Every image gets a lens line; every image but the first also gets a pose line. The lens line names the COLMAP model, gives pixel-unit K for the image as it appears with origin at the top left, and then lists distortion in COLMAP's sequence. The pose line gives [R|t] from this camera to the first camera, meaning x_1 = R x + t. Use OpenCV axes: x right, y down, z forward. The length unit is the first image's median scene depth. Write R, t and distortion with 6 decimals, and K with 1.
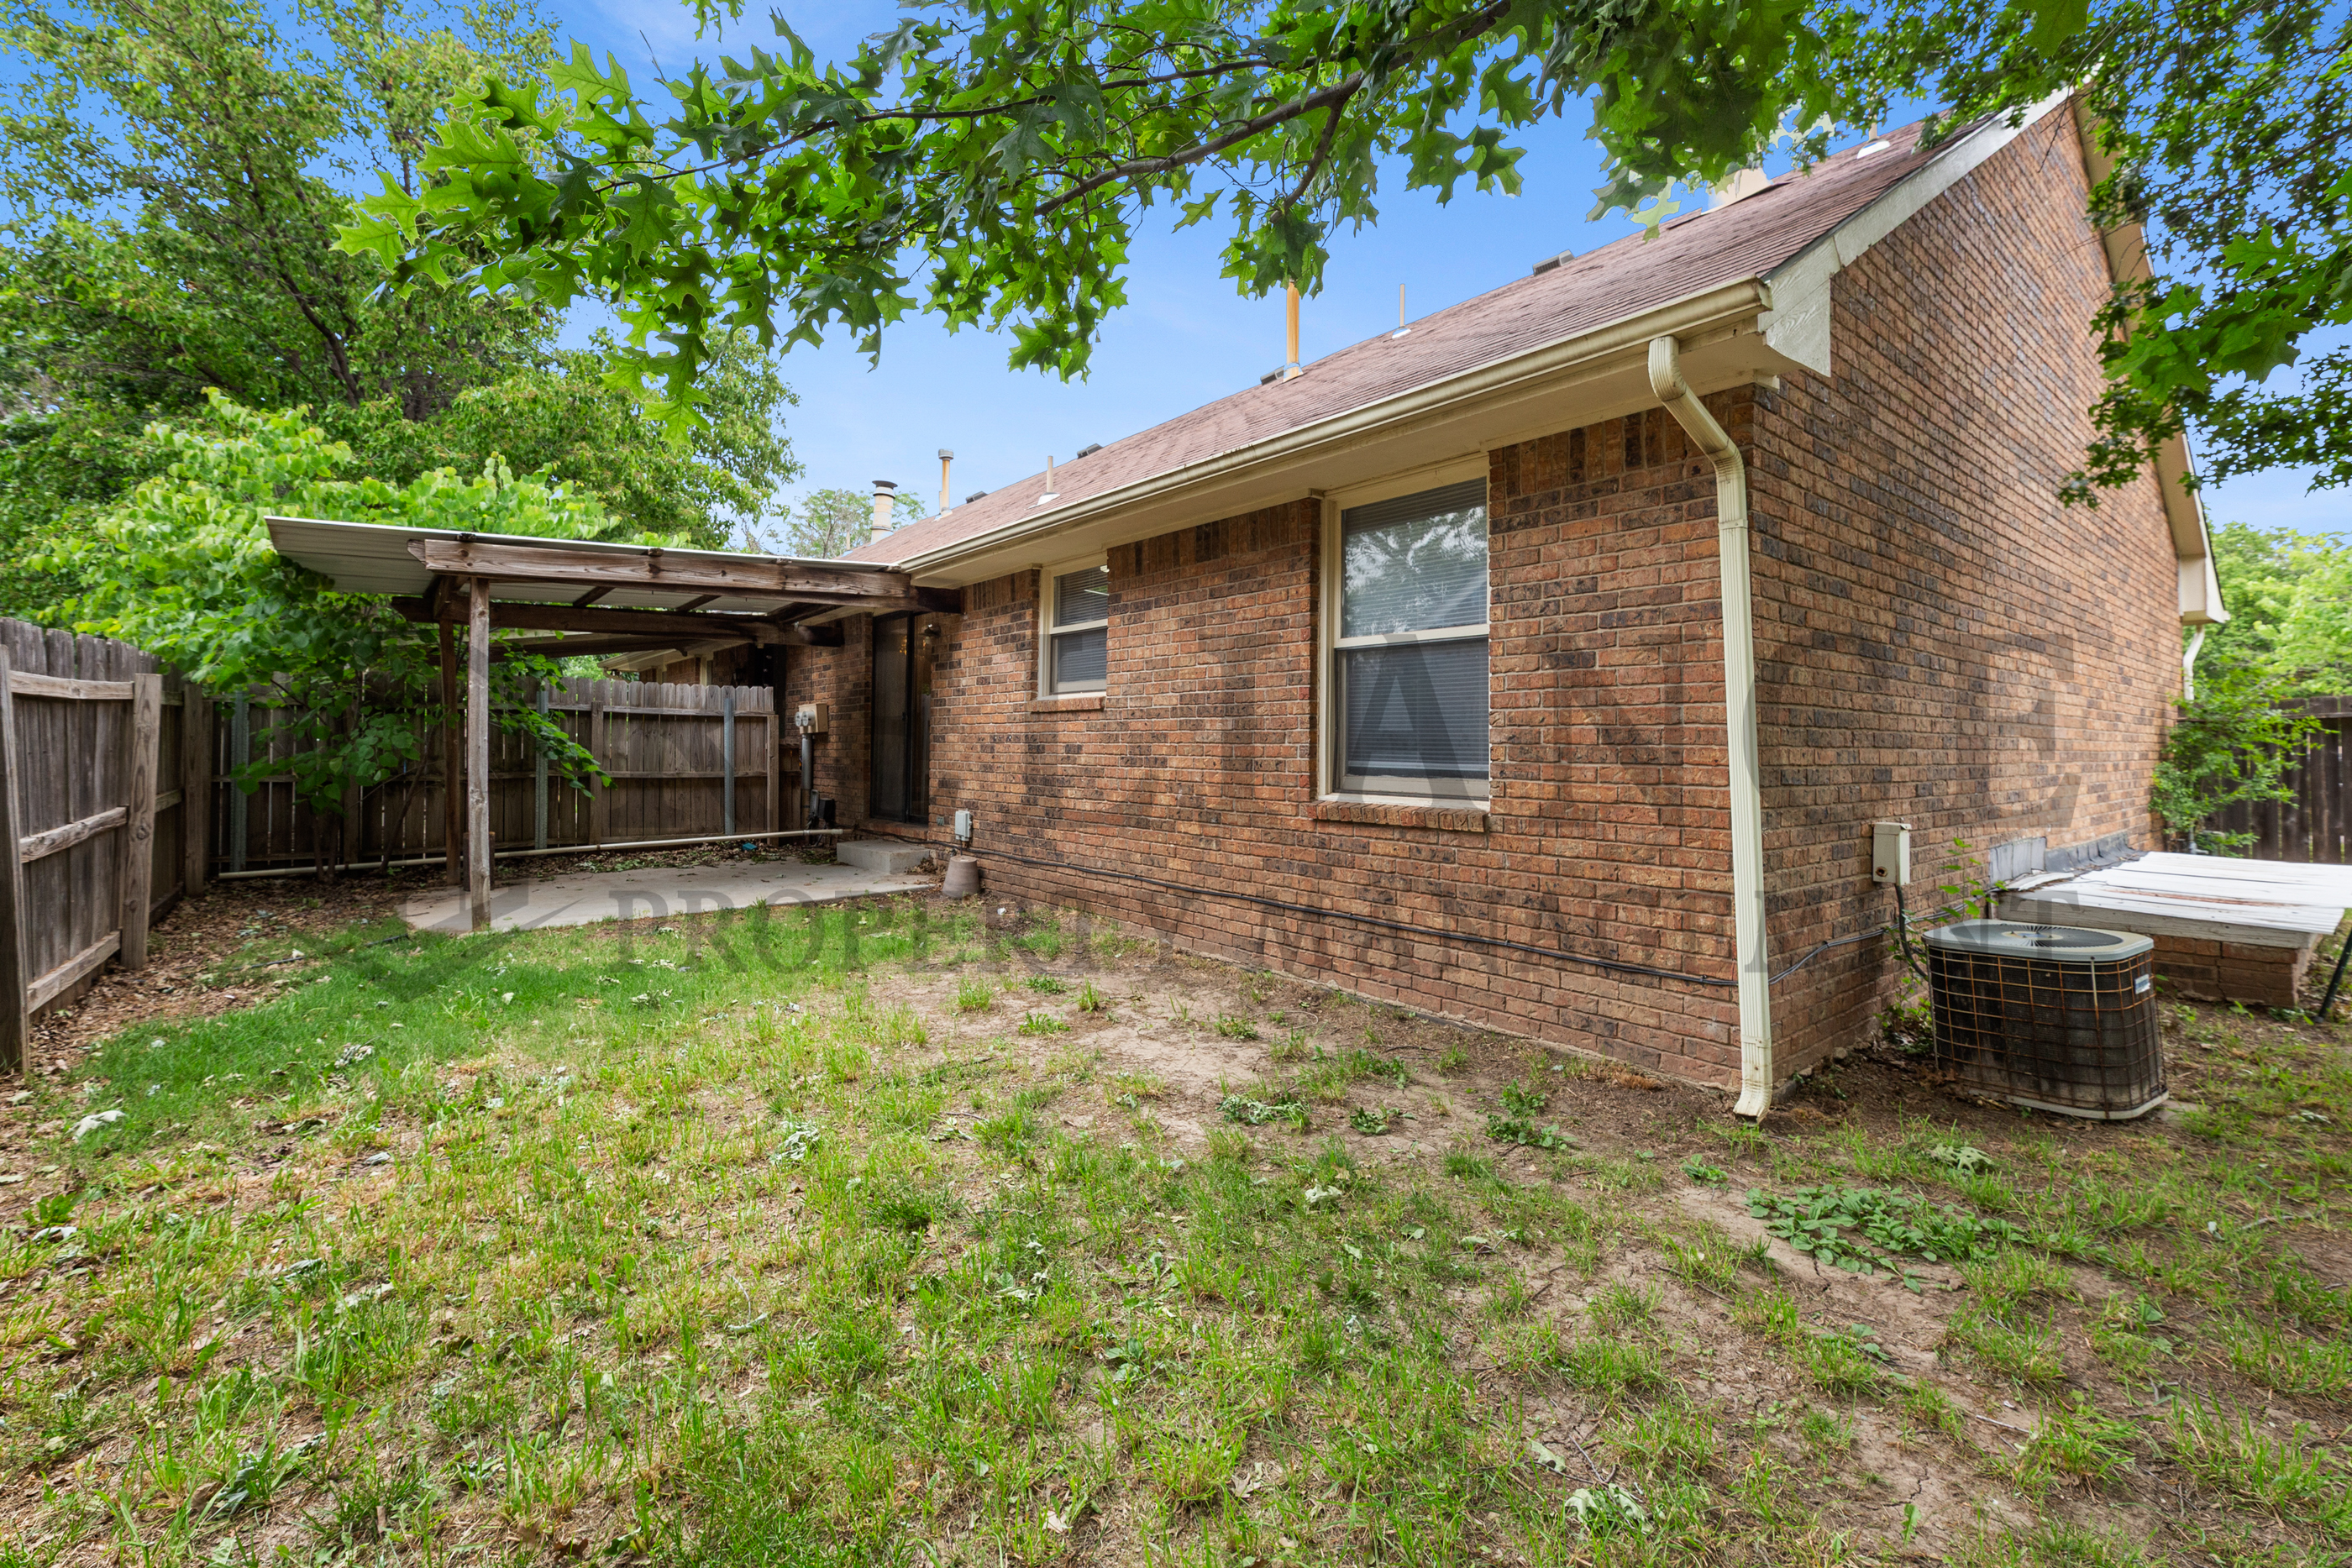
lens RADIAL K [[990.6, 0, 1175.7], [0, 990.6, 747.6], [0, 0, 1]] dist [0.000238, -0.000402]
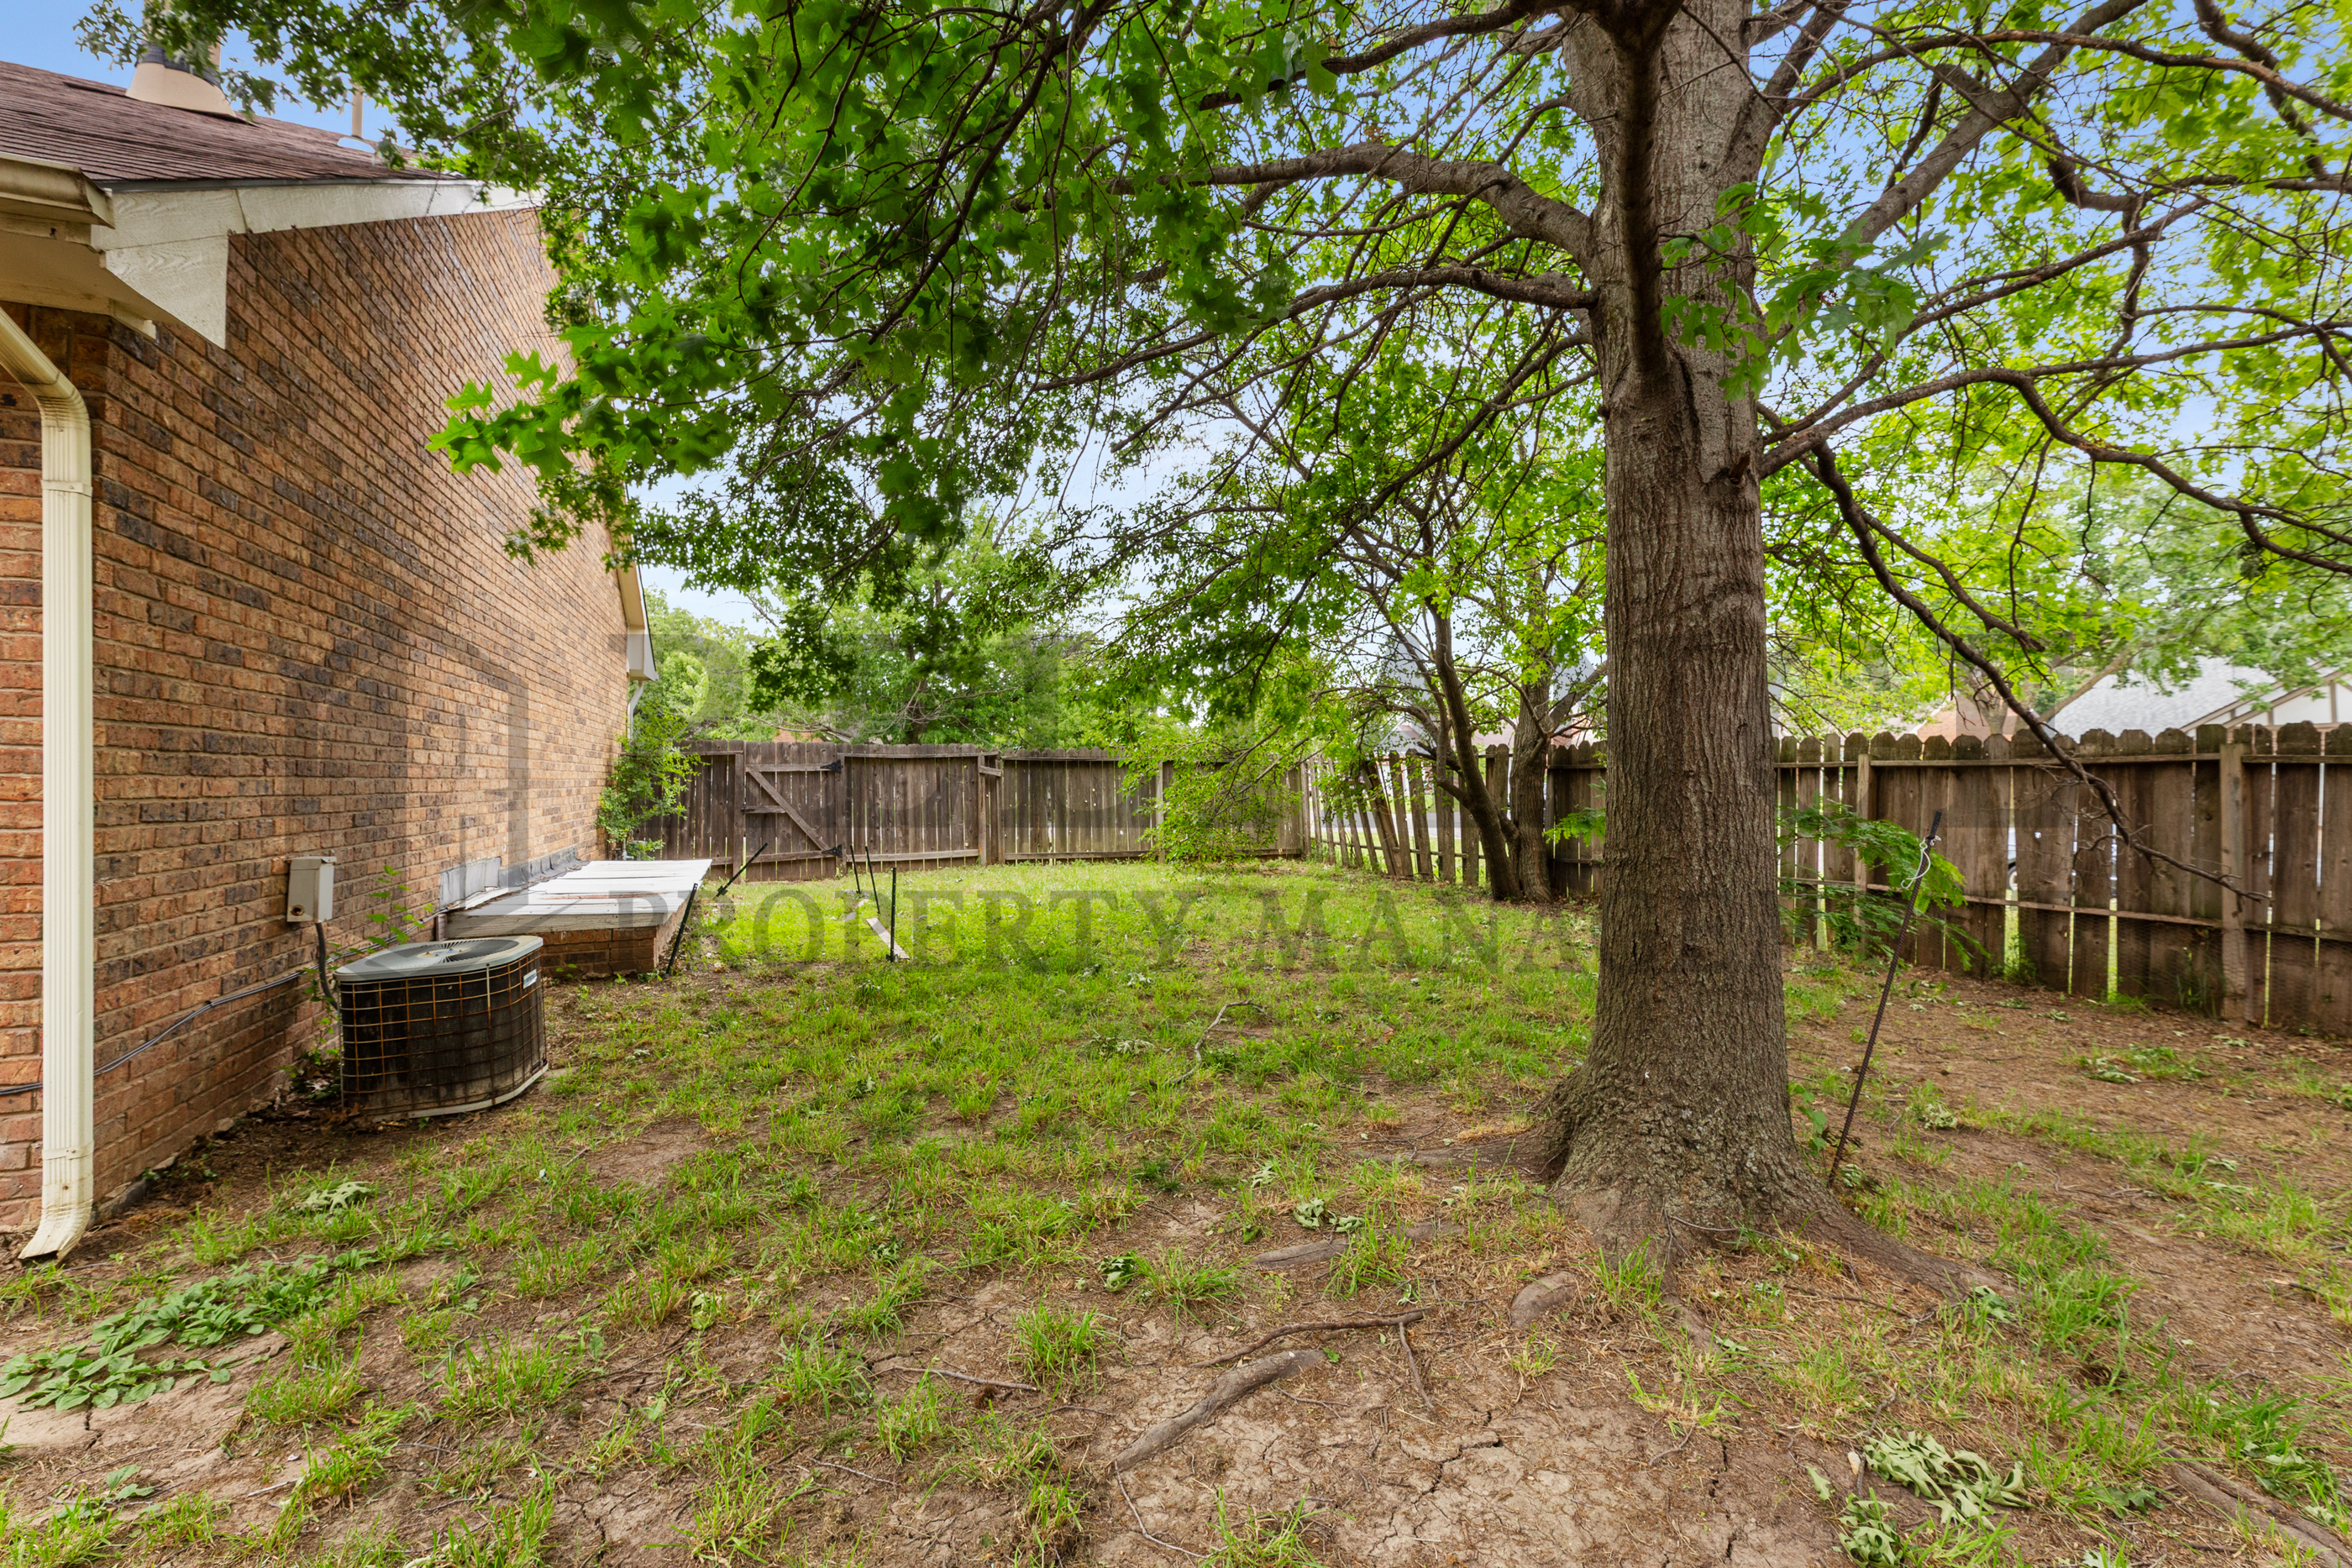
lens RADIAL K [[948.3, 0, 1171.5], [0, 948.3, 799.7], [0, 0, 1]] dist [0.000516, -0.000091]
pose [[0.290914, -0.024501, 0.956435, 0.107158], [0.000635, 0.999677, 0.025415, -0.000354], [-0.956749, -0.006787, 0.290836, -0.040527]]
